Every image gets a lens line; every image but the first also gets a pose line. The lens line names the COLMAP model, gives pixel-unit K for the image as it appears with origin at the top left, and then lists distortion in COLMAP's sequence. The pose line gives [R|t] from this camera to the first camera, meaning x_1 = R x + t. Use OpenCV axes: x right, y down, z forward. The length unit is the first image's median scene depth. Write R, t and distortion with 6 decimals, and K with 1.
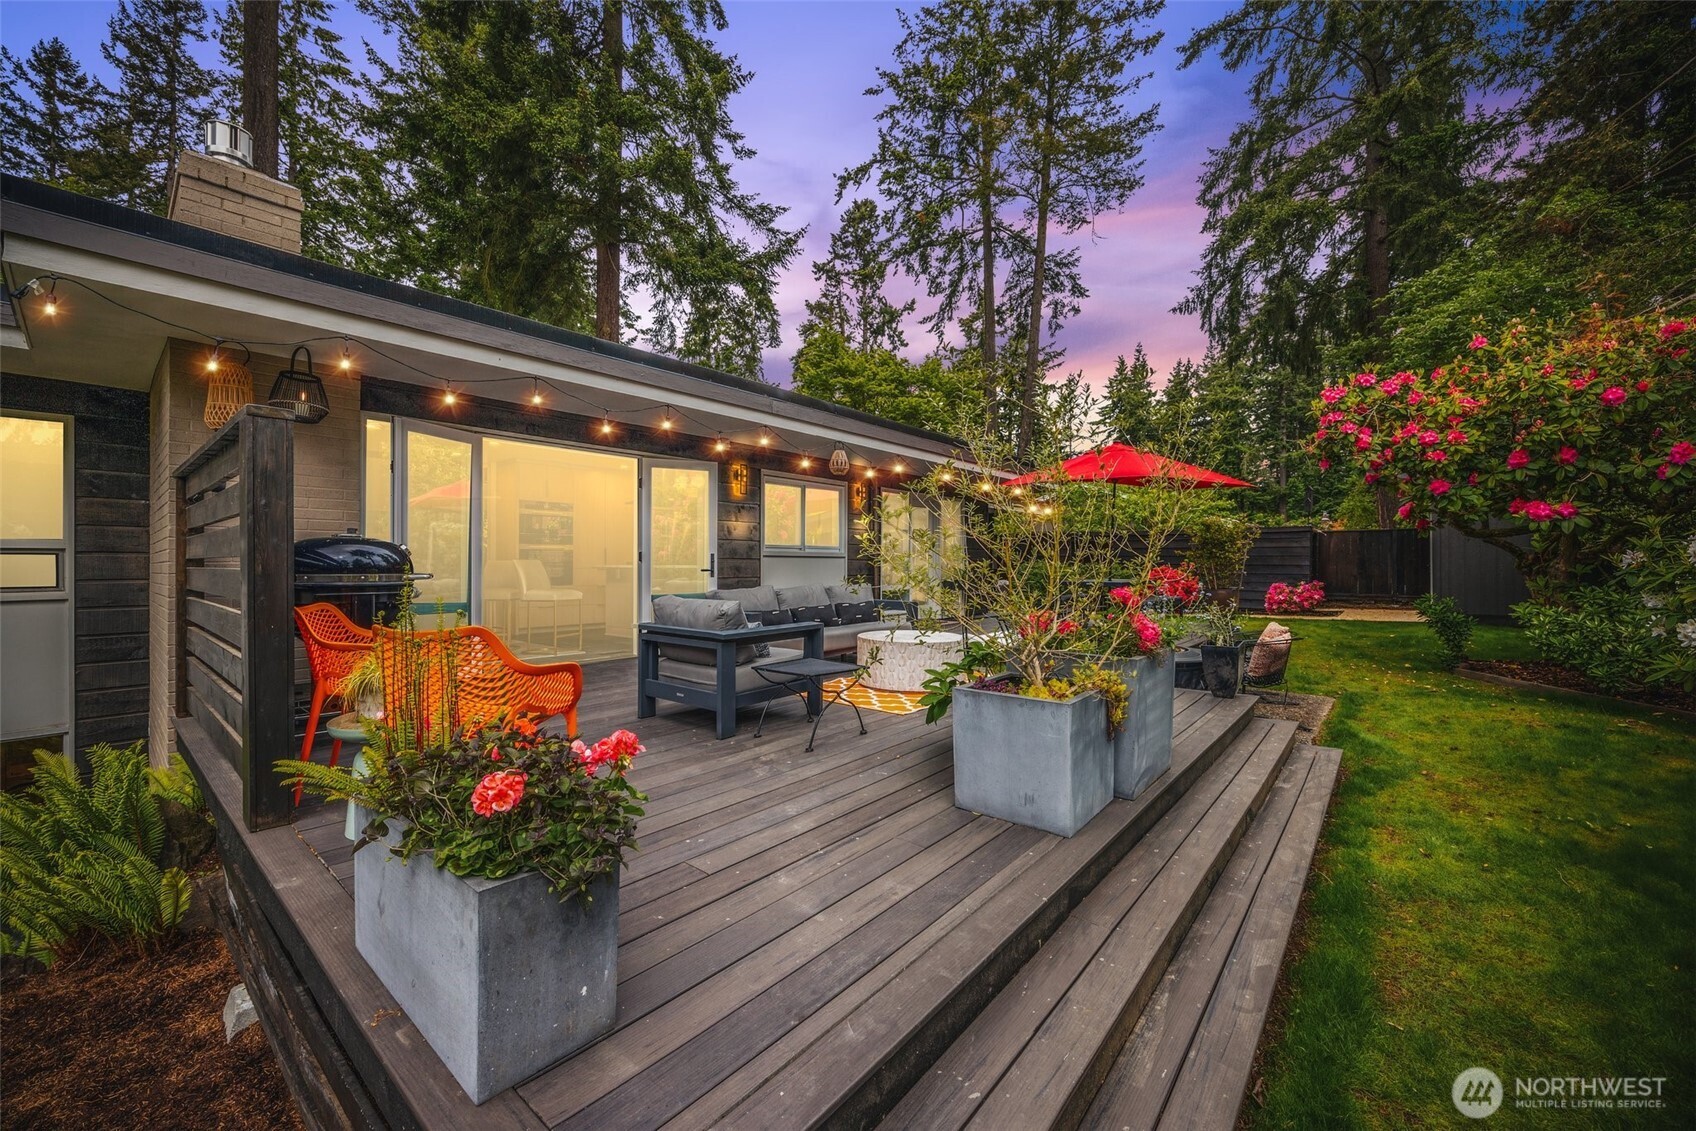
lens RADIAL K [[666.9, 0, 848.7], [0, 666.9, 572.2], [0, 0, 1]] dist [-0.000318, -0.000273]
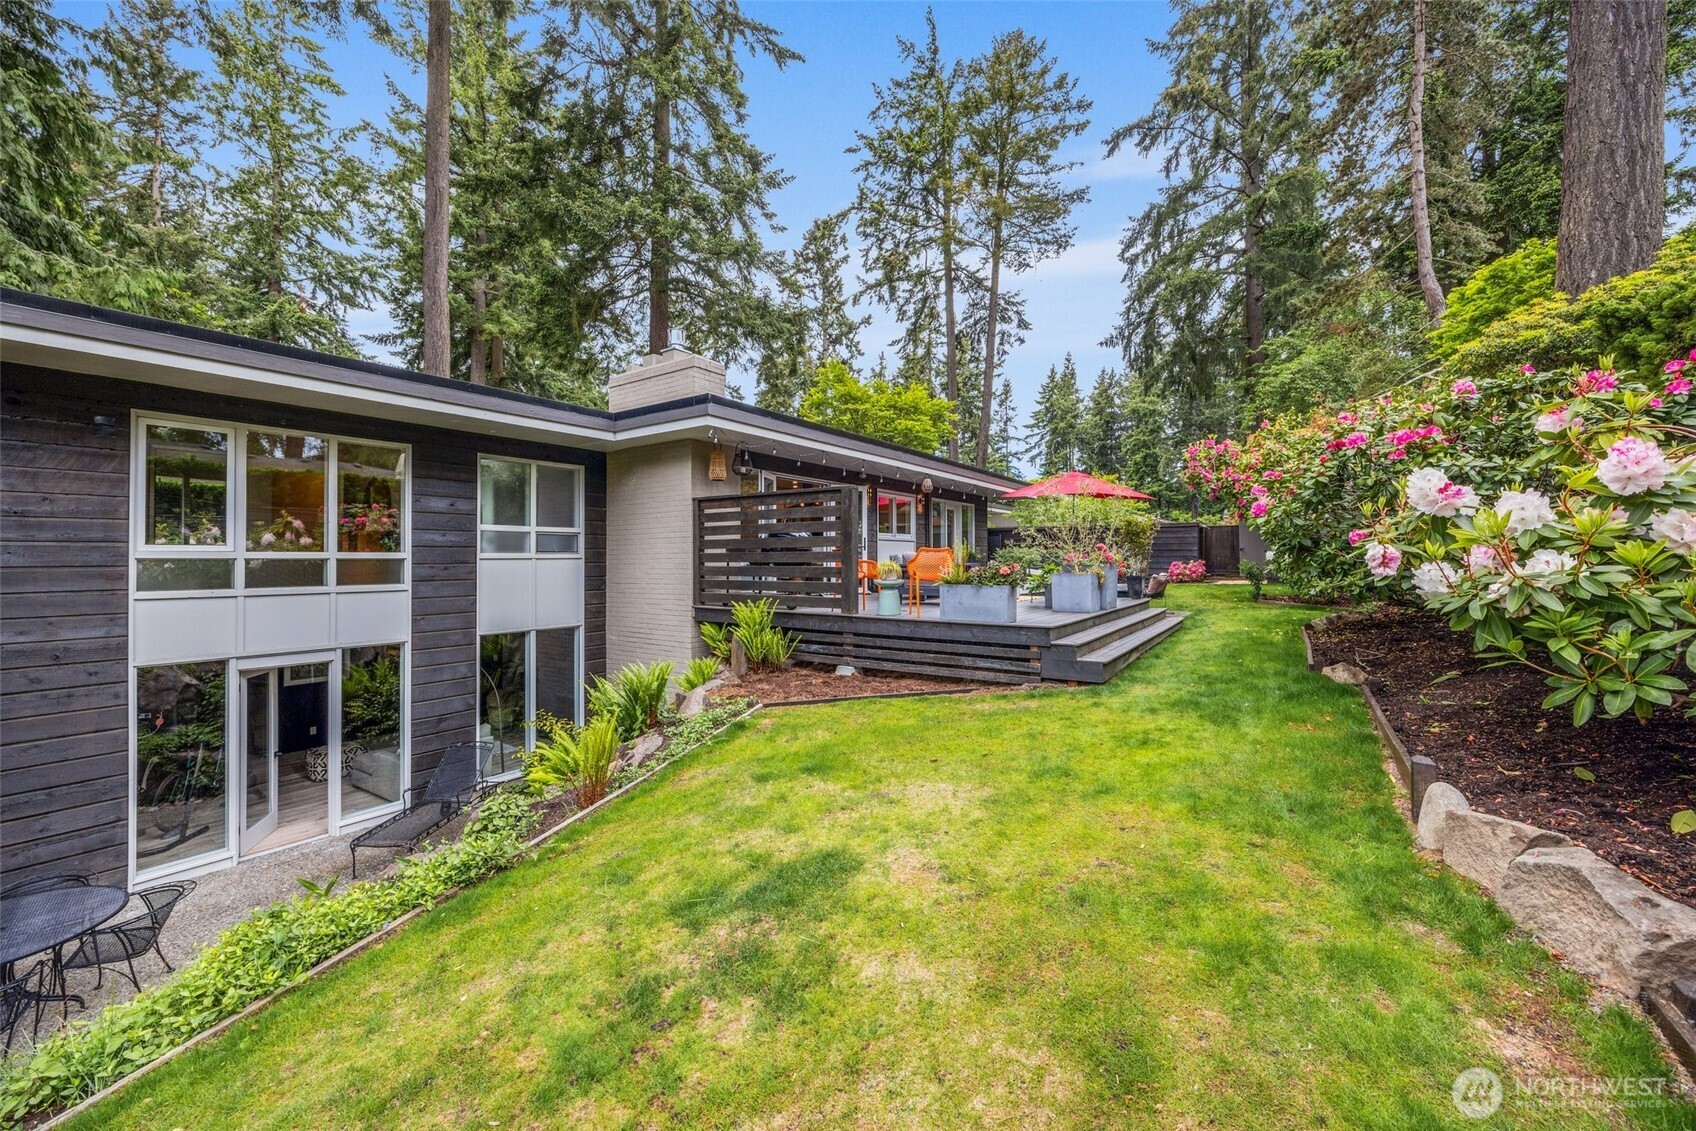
lens RADIAL K [[661.1, 0, 854.3], [0, 661.1, 555.0], [0, 0, 1]] dist [-0.000100, -0.000274]
pose [[0.995265, -0.002524, 0.097164, -0.070435], [0.004279, 0.999831, -0.017864, 0.009129], [-0.097102, 0.018195, 0.995108, -0.133295]]
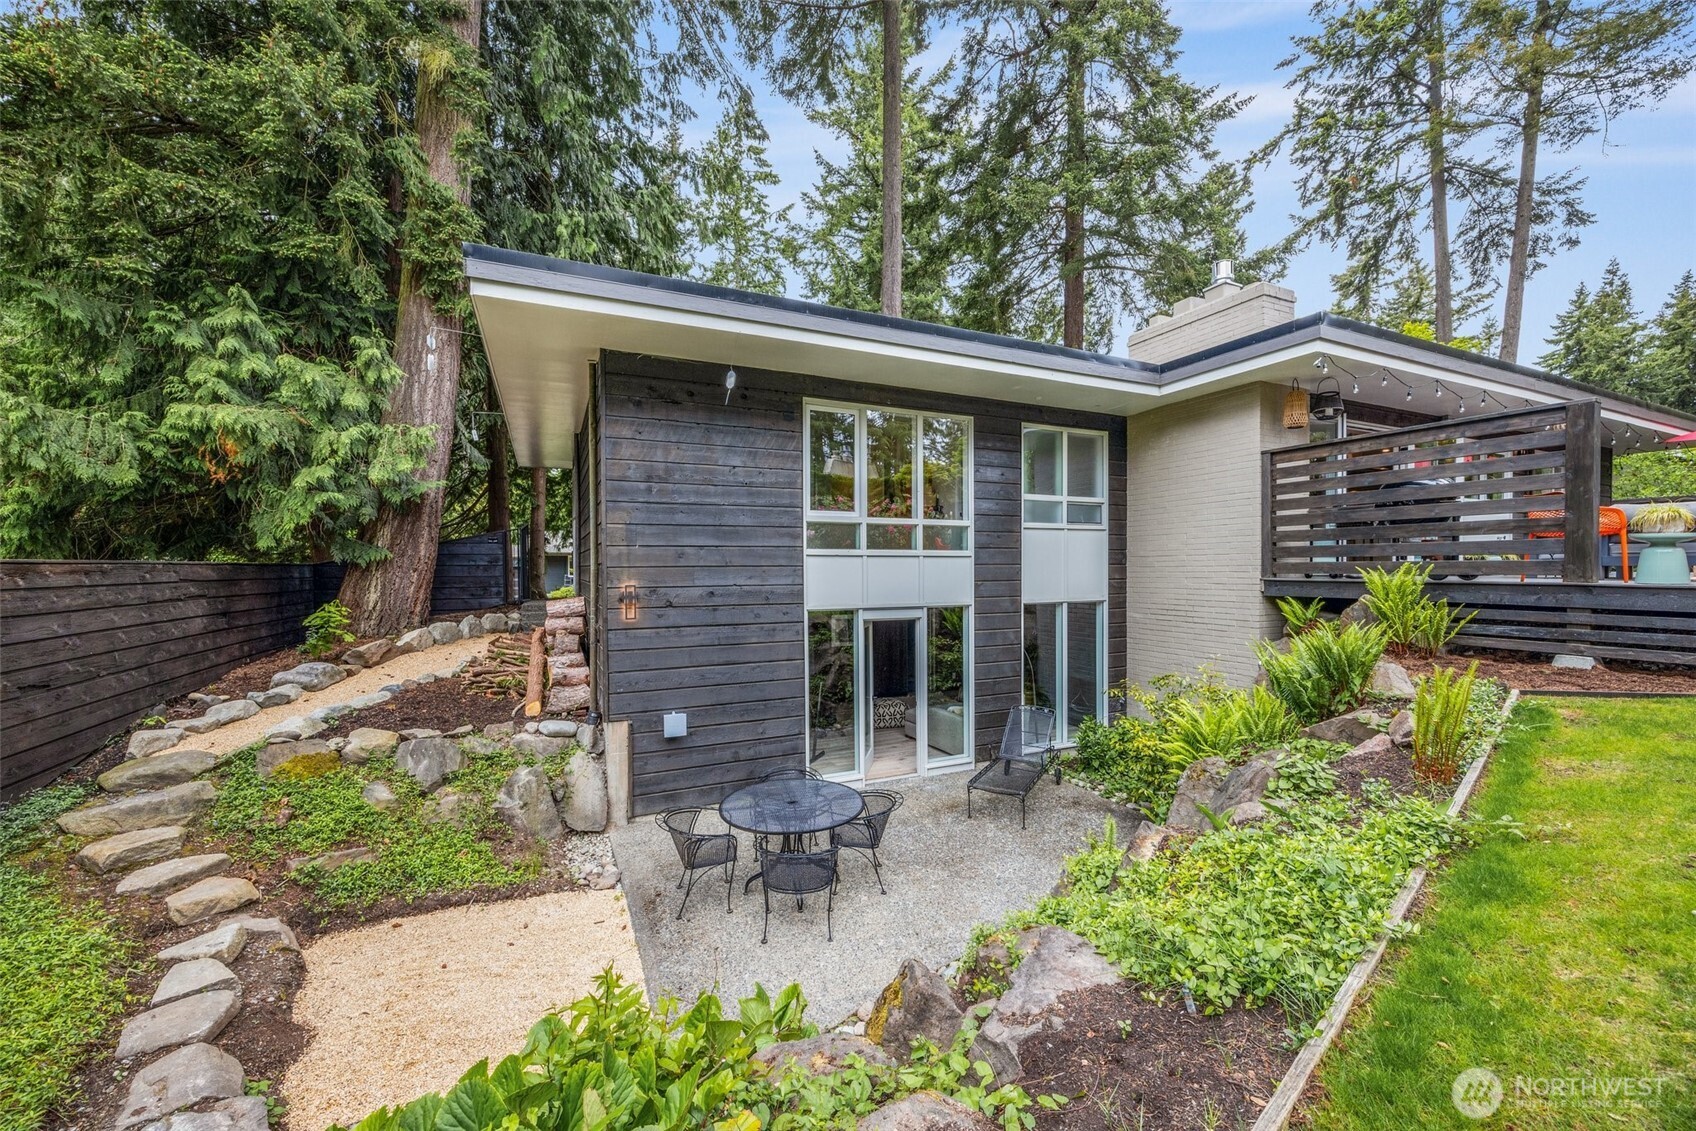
lens RADIAL K [[656.3, 0, 845.3], [0, 656.3, 577.0], [0, 0, 1]] dist [-0.000722, -0.000441]
pose [[0.904989, 0.002843, -0.425424, -0.130947], [-0.000433, 0.999983, 0.005761, 0.020694], [0.425434, -0.005030, 0.904976, -0.126924]]
